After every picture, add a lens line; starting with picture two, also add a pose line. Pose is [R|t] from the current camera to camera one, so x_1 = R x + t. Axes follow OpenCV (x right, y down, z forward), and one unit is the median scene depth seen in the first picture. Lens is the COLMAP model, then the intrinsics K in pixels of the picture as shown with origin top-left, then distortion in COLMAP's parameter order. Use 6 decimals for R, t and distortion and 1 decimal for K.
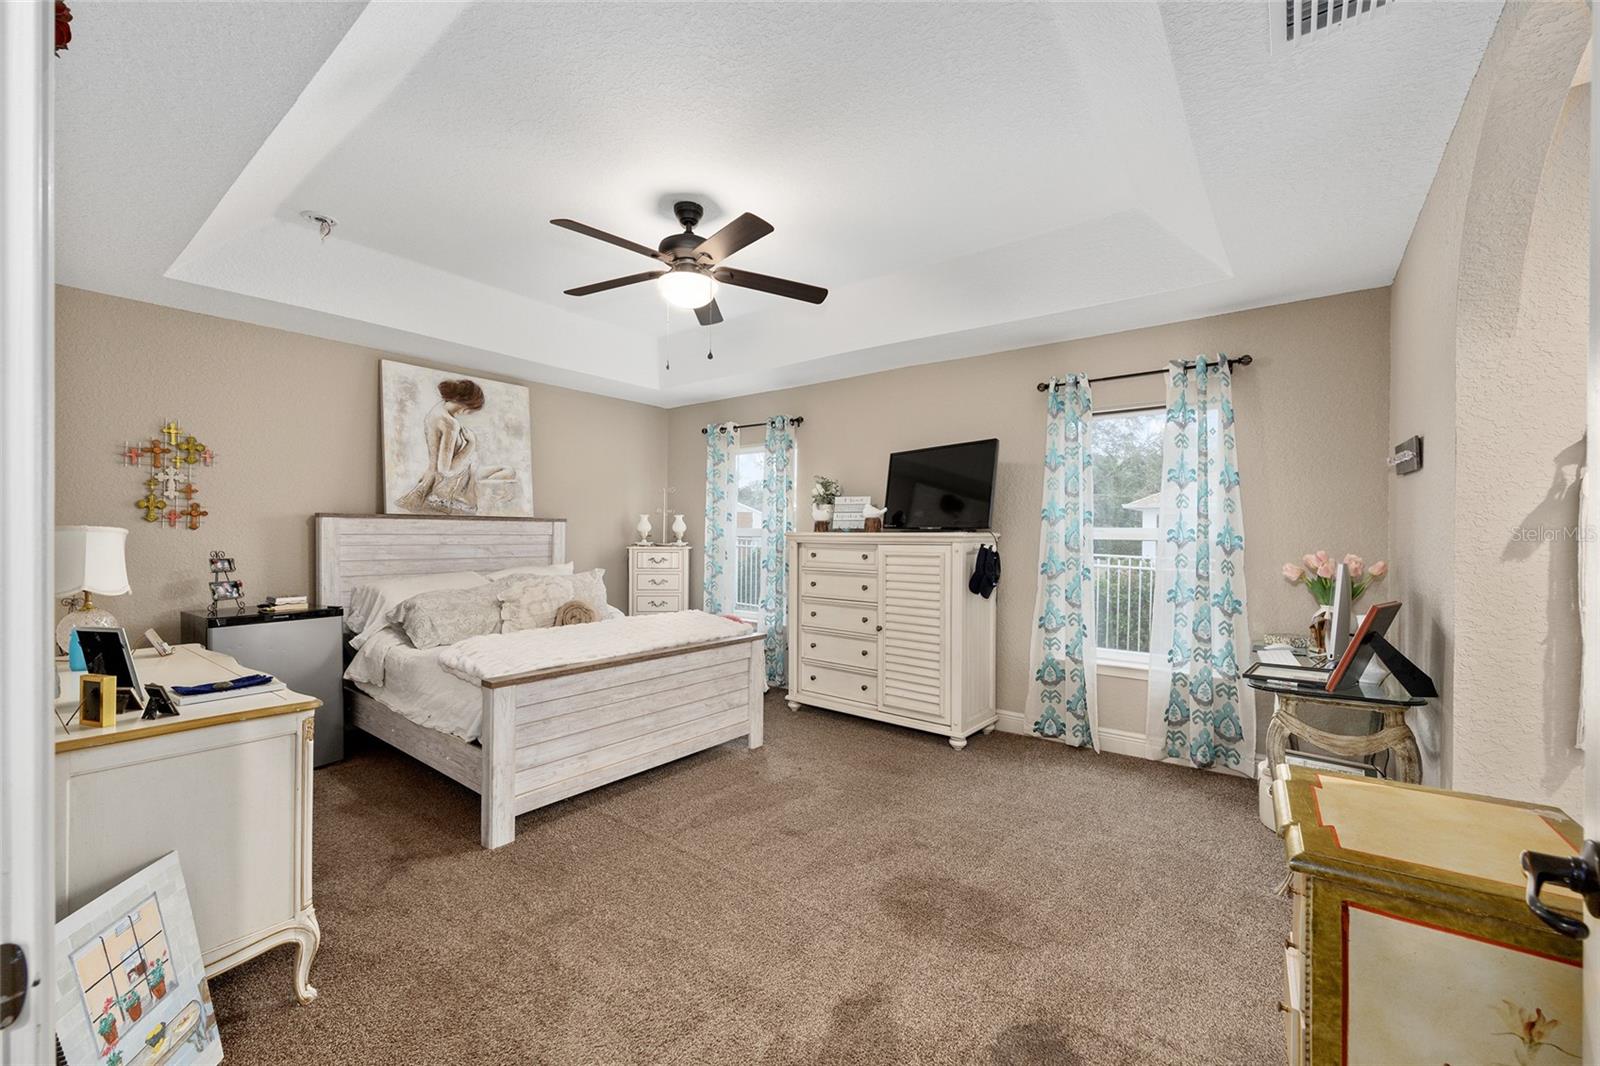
lens RADIAL K [[644.7, 0, 801.7], [0, 644.7, 537.7], [0, 0, 1]] dist [-0.002842, 0.002996]
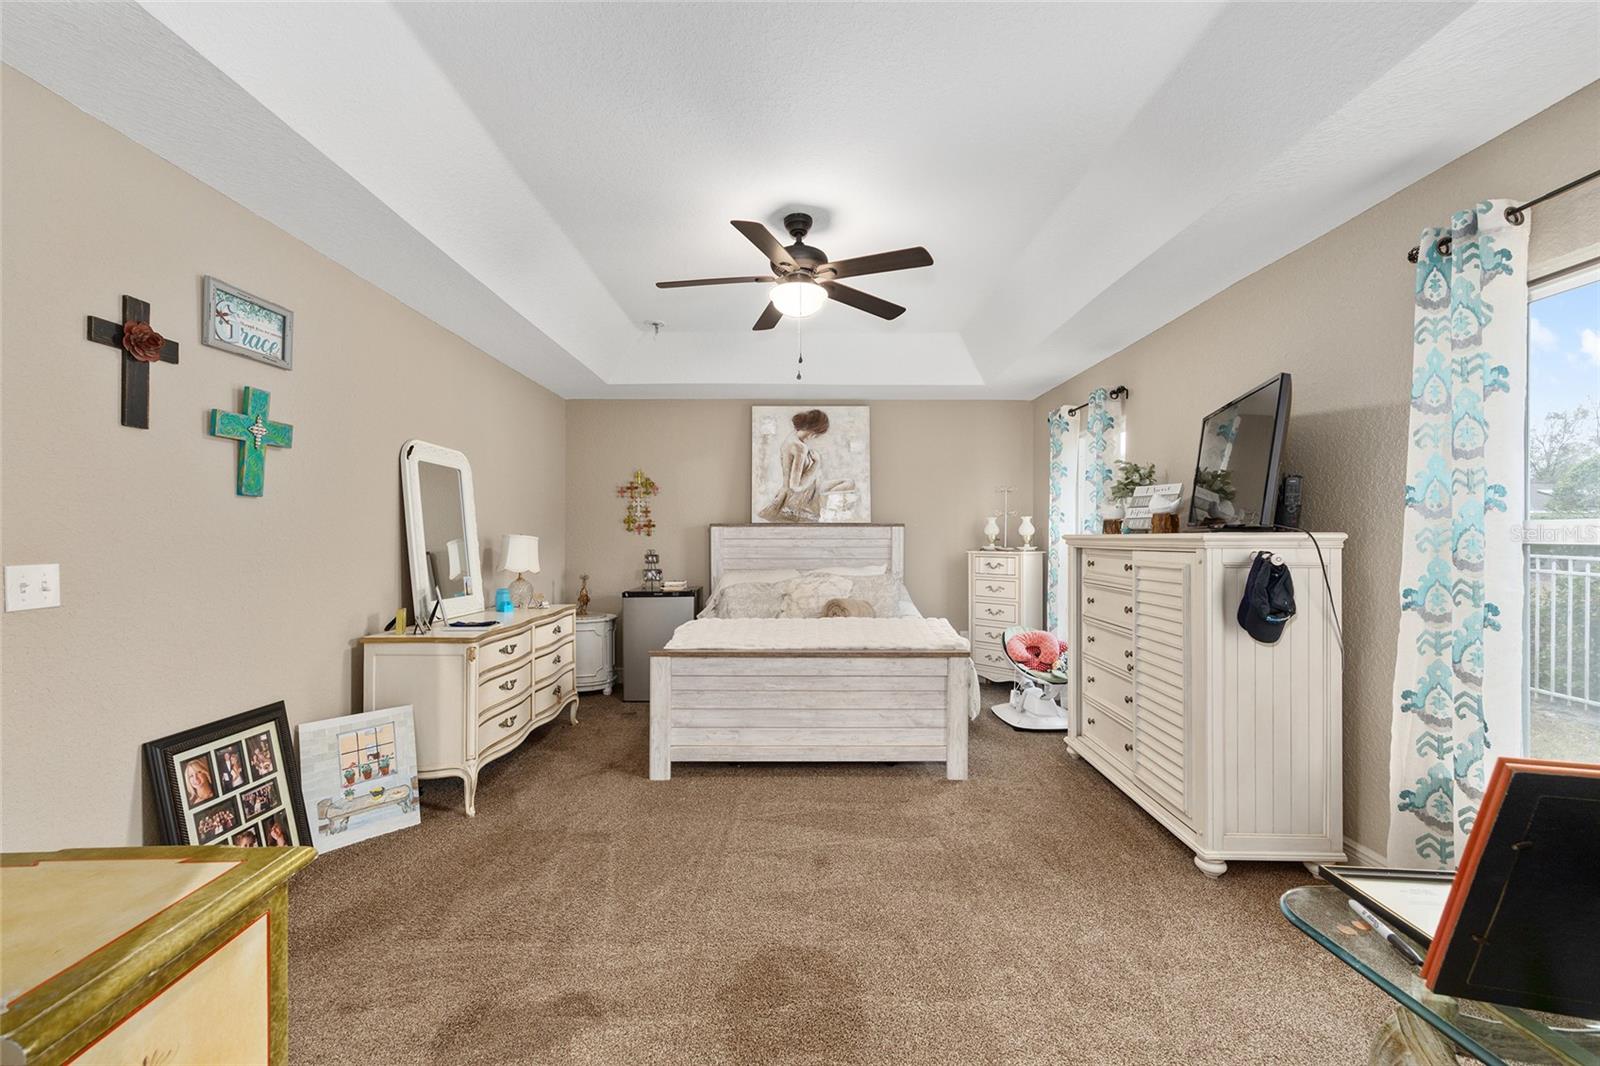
lens RADIAL K [[644.7, 0, 801.7], [0, 644.7, 537.7], [0, 0, 1]] dist [-0.002842, 0.002996]
pose [[0.616739, -0.003987, -0.787158, 0.473336], [-0.000956, 0.999983, -0.005813, 0.000455], [0.787167, 0.004338, 0.616725, 0.279160]]
